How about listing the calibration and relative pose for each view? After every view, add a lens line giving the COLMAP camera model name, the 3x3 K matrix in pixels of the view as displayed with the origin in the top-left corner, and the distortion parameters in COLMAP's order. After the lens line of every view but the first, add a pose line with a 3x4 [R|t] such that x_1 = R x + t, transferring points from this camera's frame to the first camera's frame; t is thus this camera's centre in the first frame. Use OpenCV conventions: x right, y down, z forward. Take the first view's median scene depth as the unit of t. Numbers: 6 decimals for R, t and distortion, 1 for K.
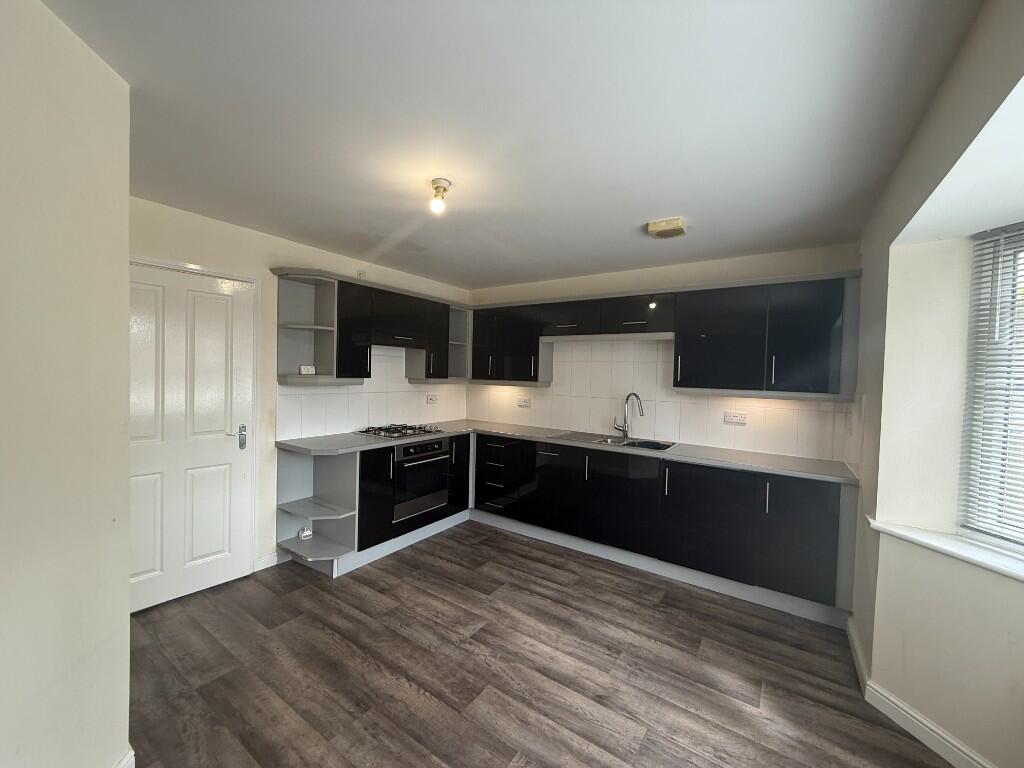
lens RADIAL K [[409.4, 0, 504.7], [0, 409.4, 389.7], [0, 0, 1]] dist [-0.003595, 0.000179]
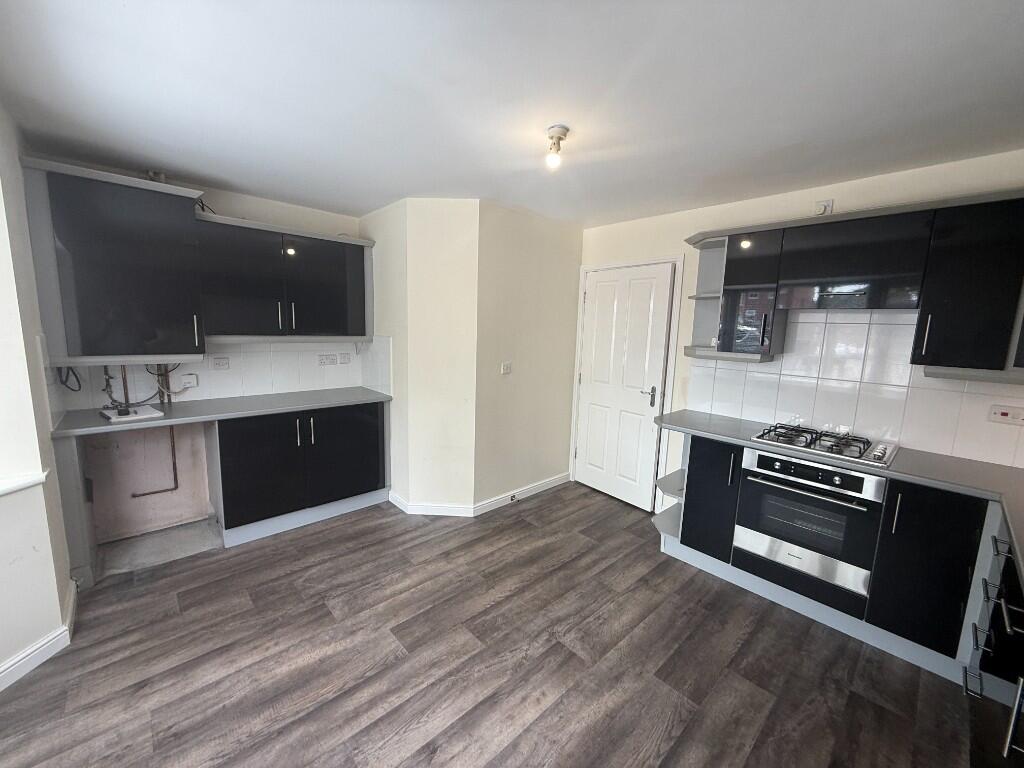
lens RADIAL K [[409.4, 0, 502.6], [0, 409.4, 378.1], [0, 0, 1]] dist [-0.003595, 0.000179]
pose [[-0.224798, 0.093945, -0.969866, 0.775568], [-0.078950, 0.990313, 0.114225, -0.044539], [0.971202, 0.102249, -0.215204, 1.065438]]
